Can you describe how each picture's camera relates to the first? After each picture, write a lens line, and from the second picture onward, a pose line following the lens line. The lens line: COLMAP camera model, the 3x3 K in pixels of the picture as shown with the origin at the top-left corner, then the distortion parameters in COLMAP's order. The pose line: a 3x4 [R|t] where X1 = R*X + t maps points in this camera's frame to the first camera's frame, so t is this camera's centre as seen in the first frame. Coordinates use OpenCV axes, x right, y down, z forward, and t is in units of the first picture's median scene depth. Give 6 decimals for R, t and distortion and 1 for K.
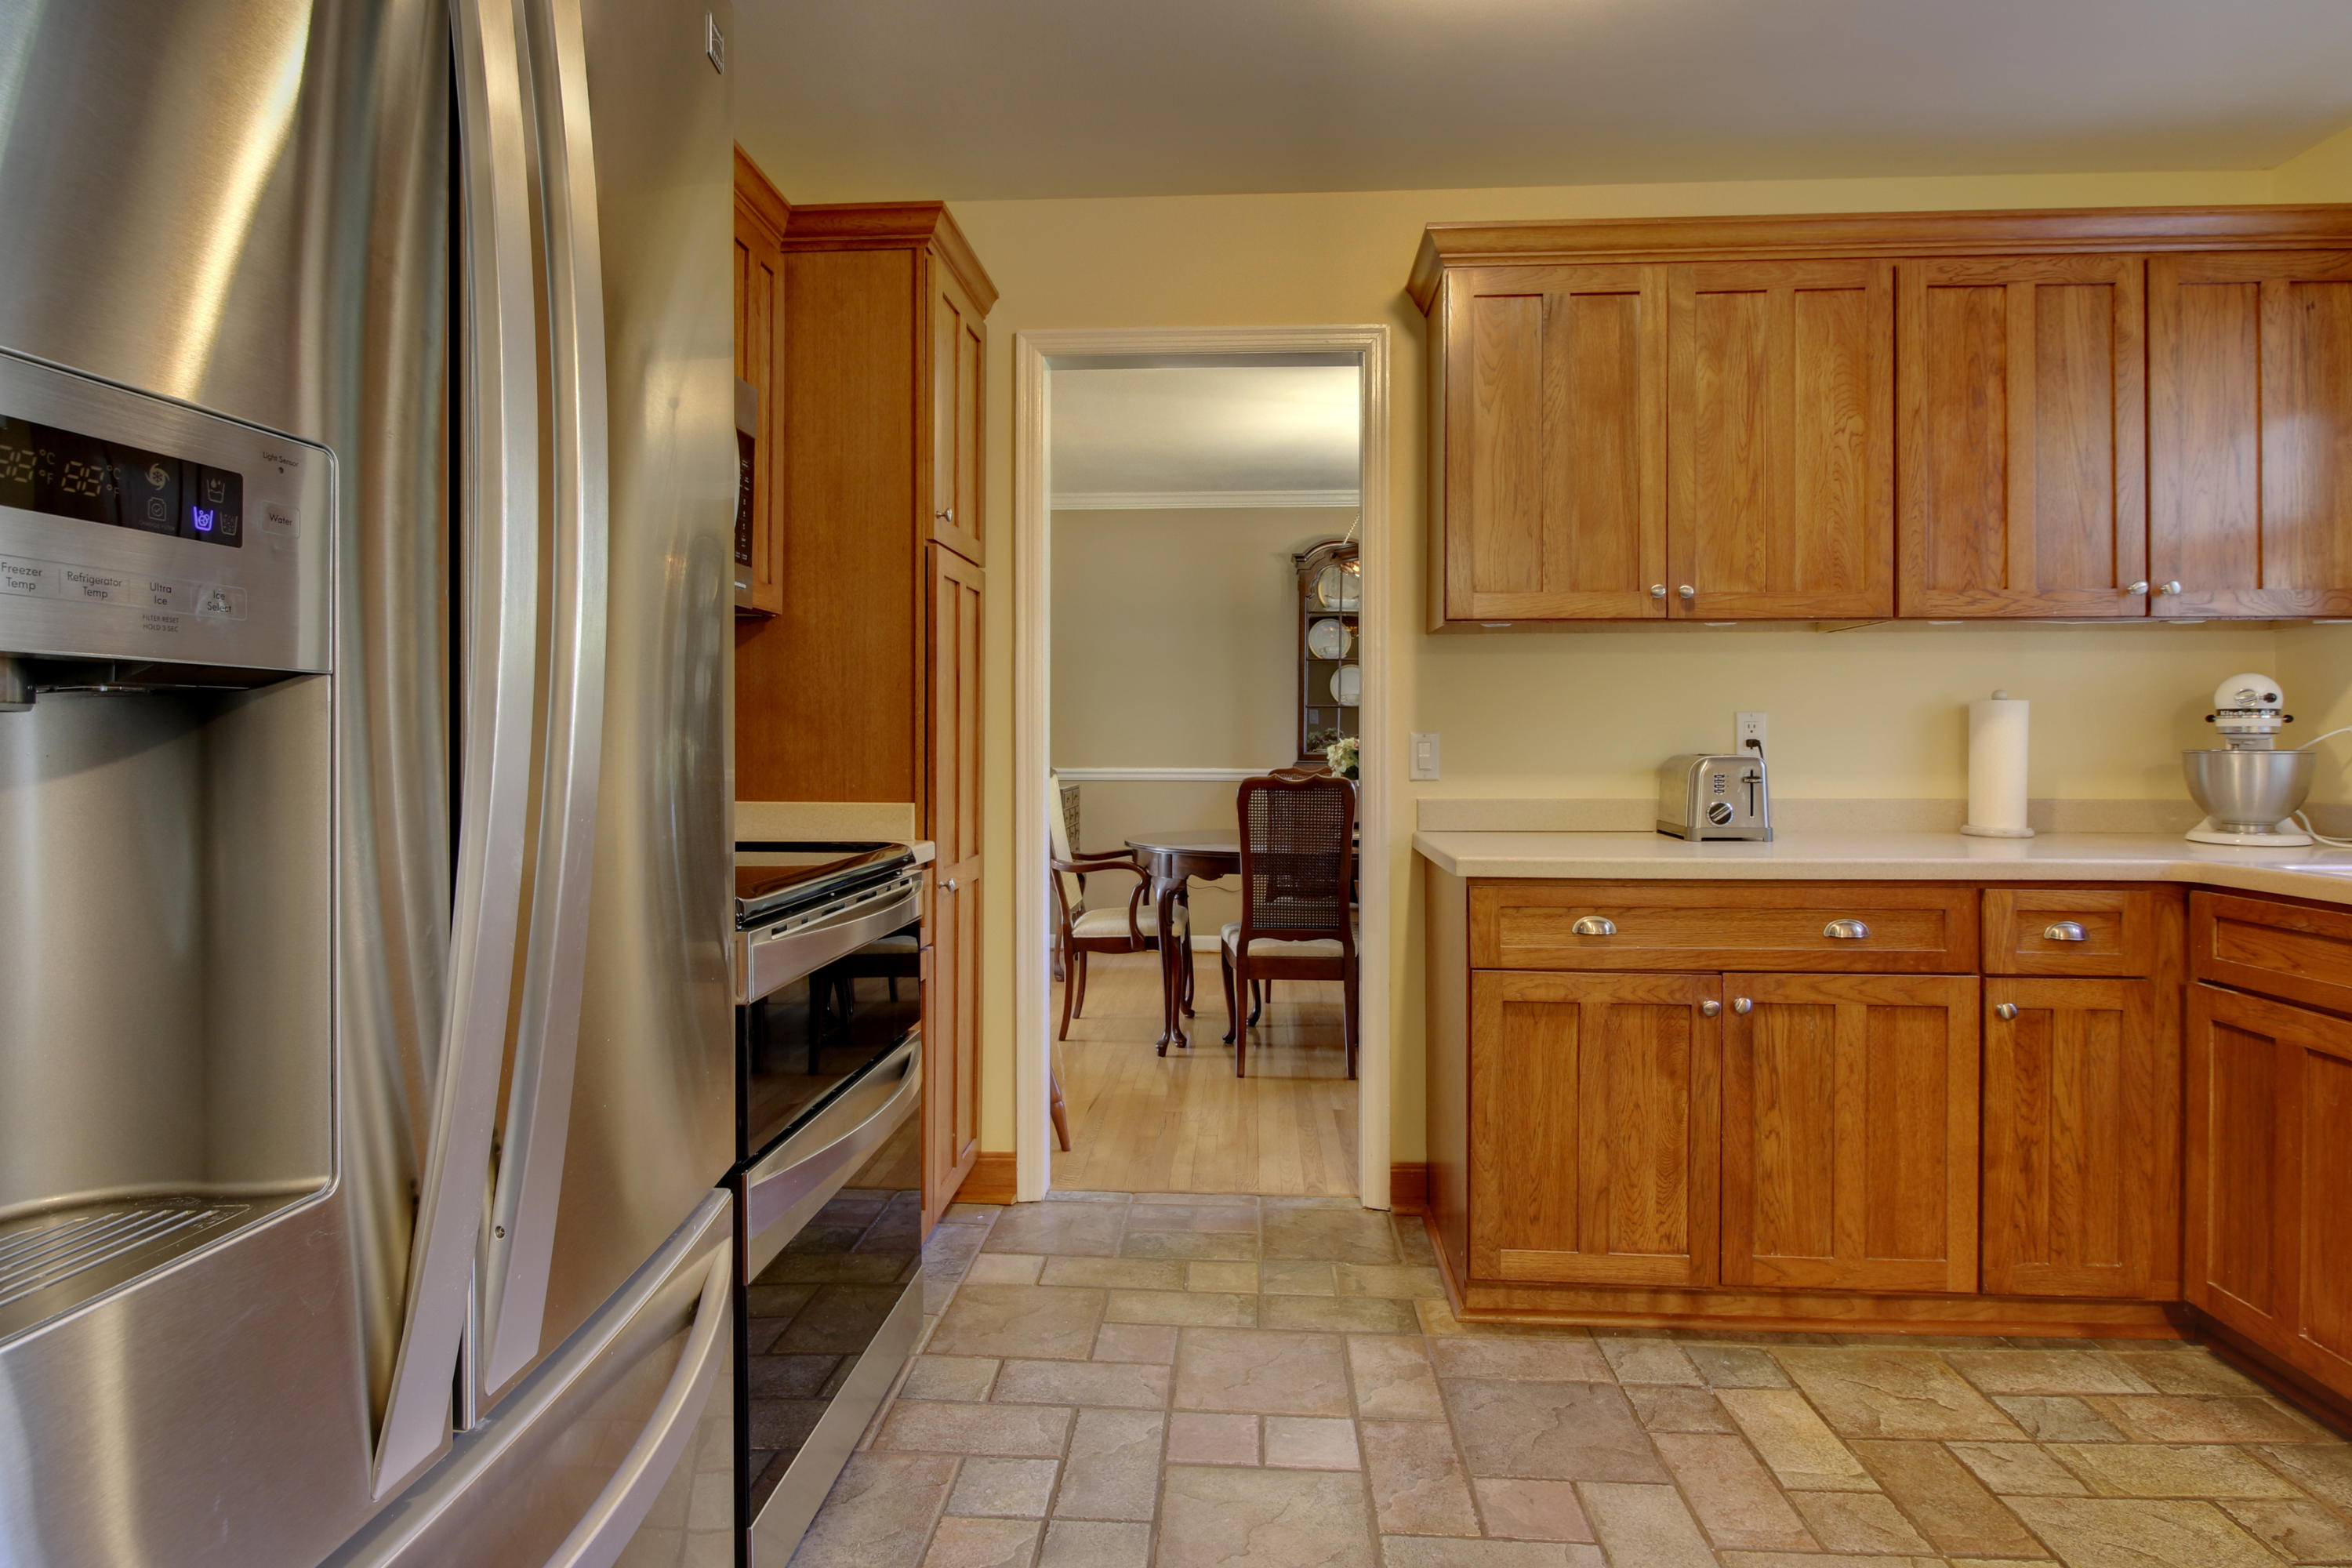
lens RADIAL K [[1252.8, 0, 1172.5], [0, 1252.8, 751.2], [0, 0, 1]] dist [0.006810, -0.014368]
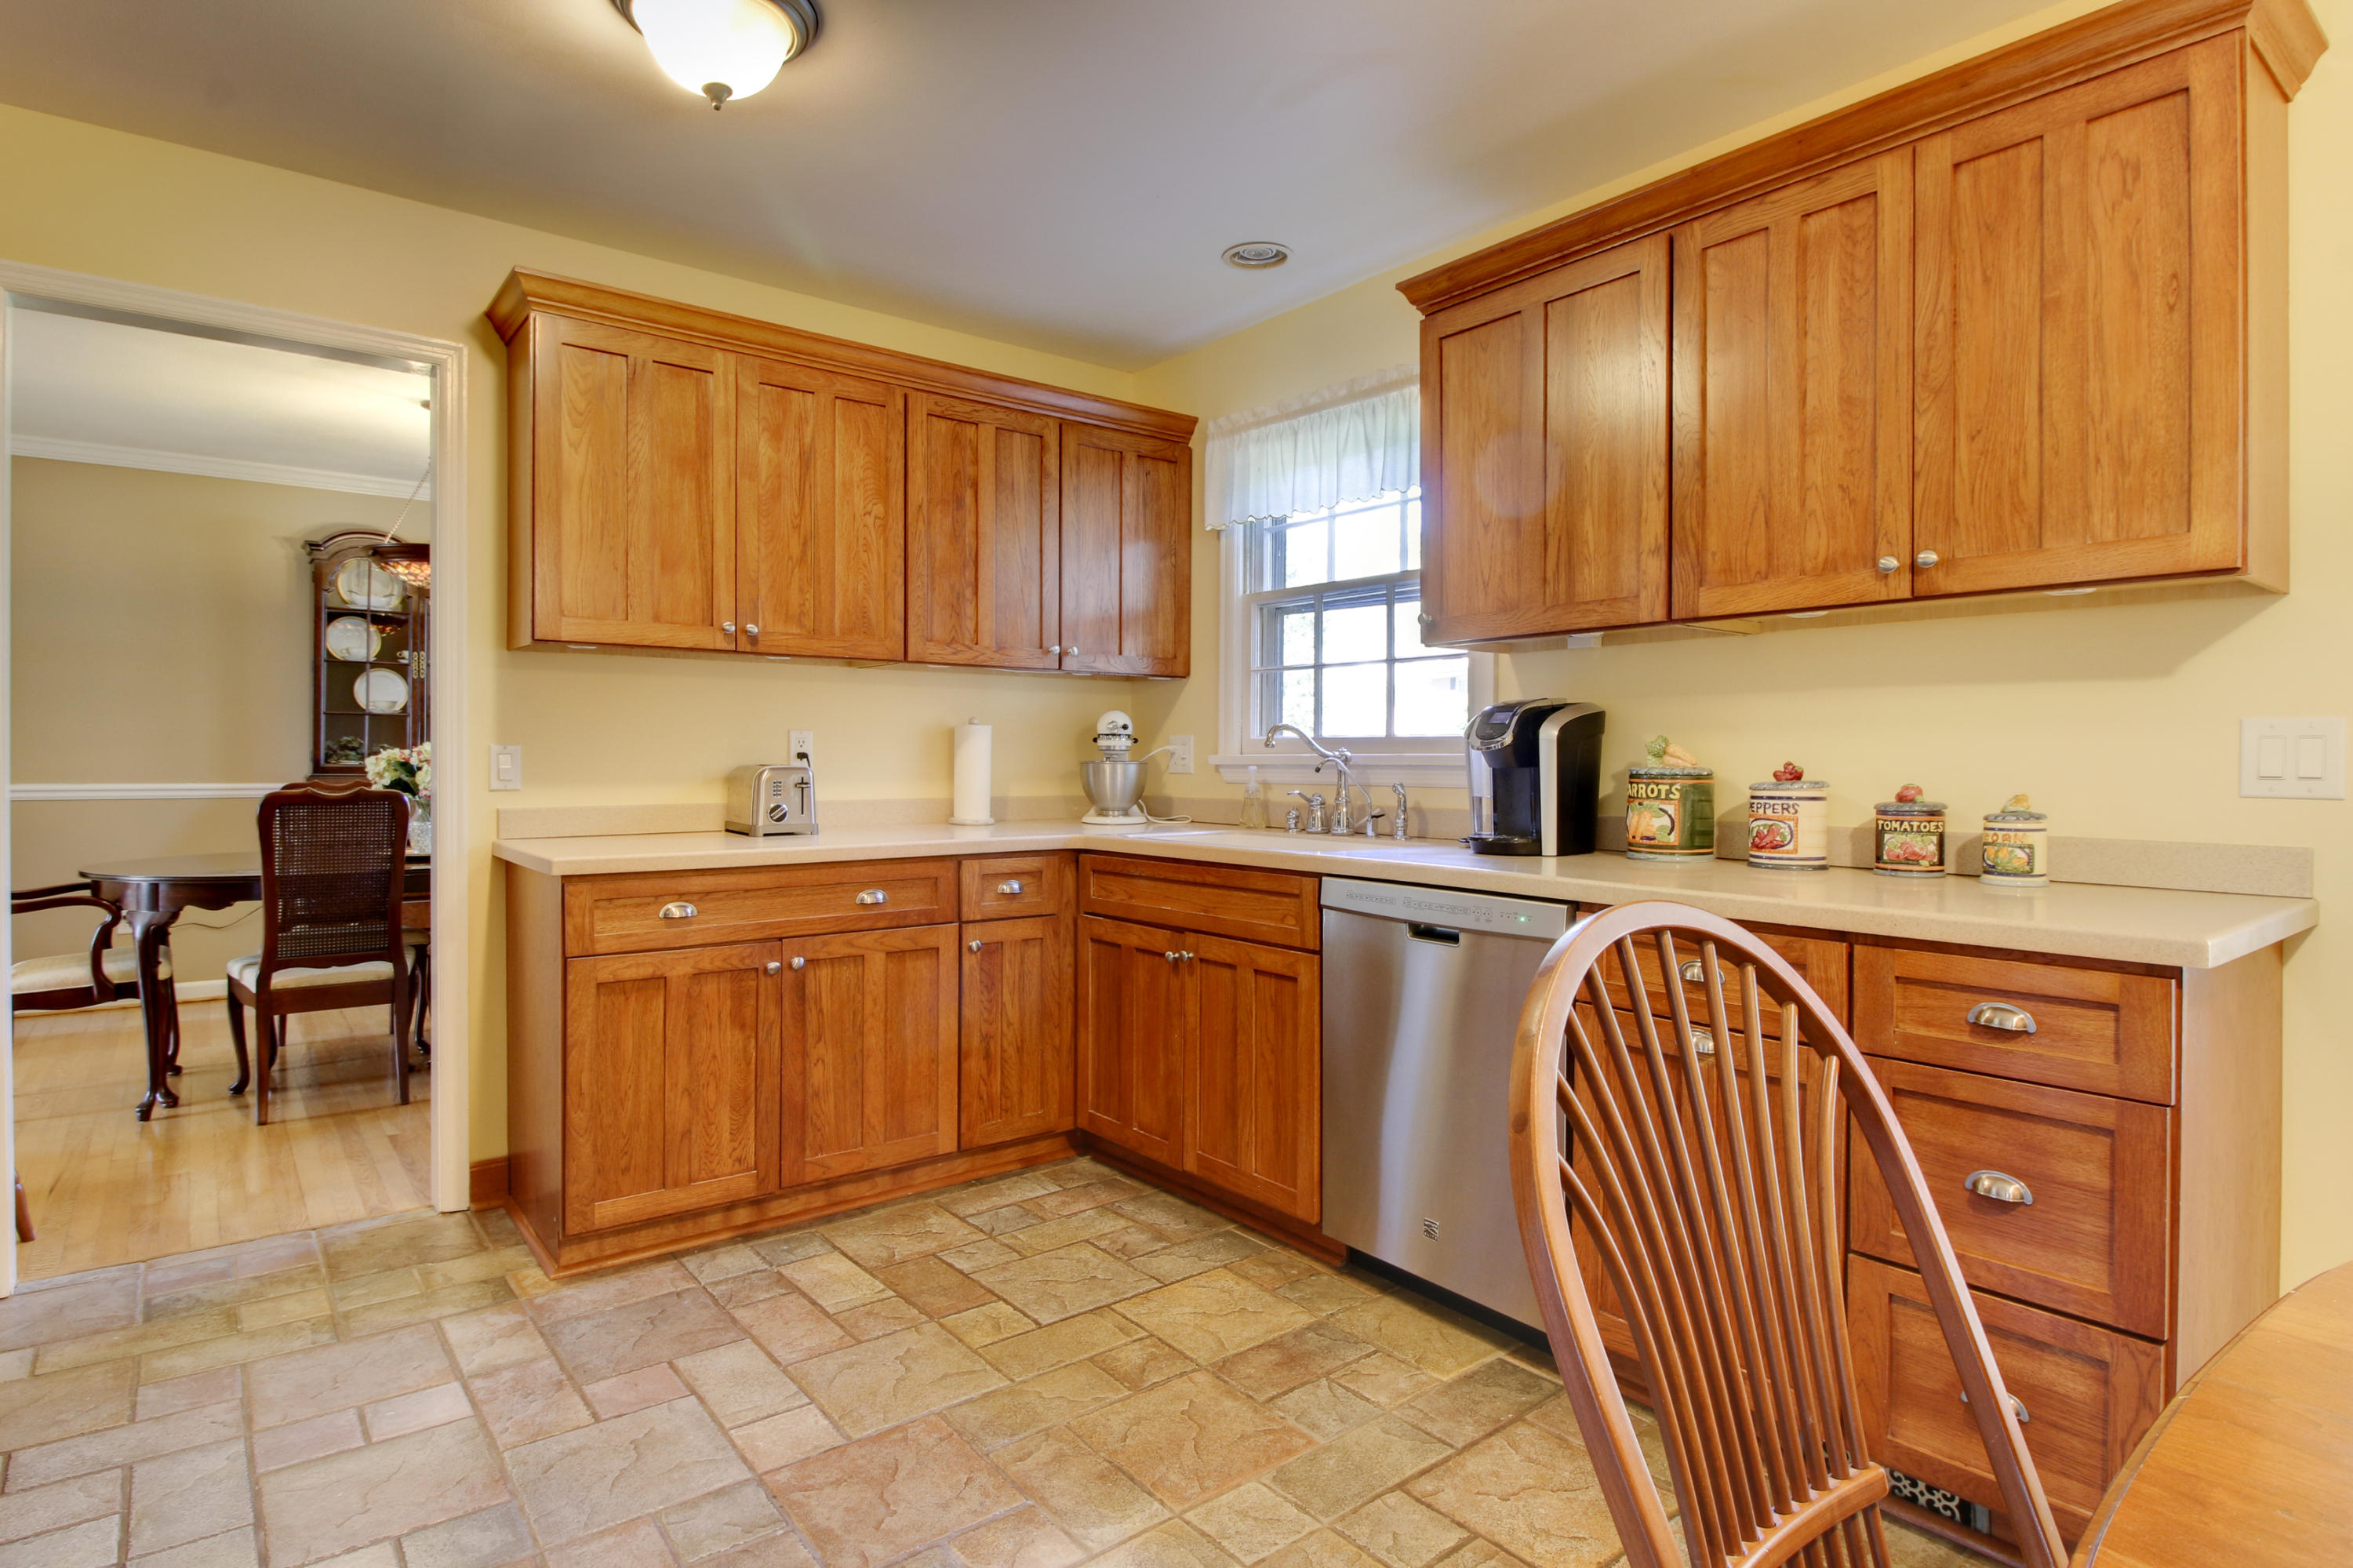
lens RADIAL K [[1253.4, 0, 1173.0], [0, 1253.4, 751.2], [0, 0, 1]] dist [0.006810, -0.014368]
pose [[0.744430, 0.005357, 0.667679, -0.094246], [0.000863, 0.999959, -0.008986, 0.000593], [-0.667700, 0.007265, 0.744395, -0.169536]]
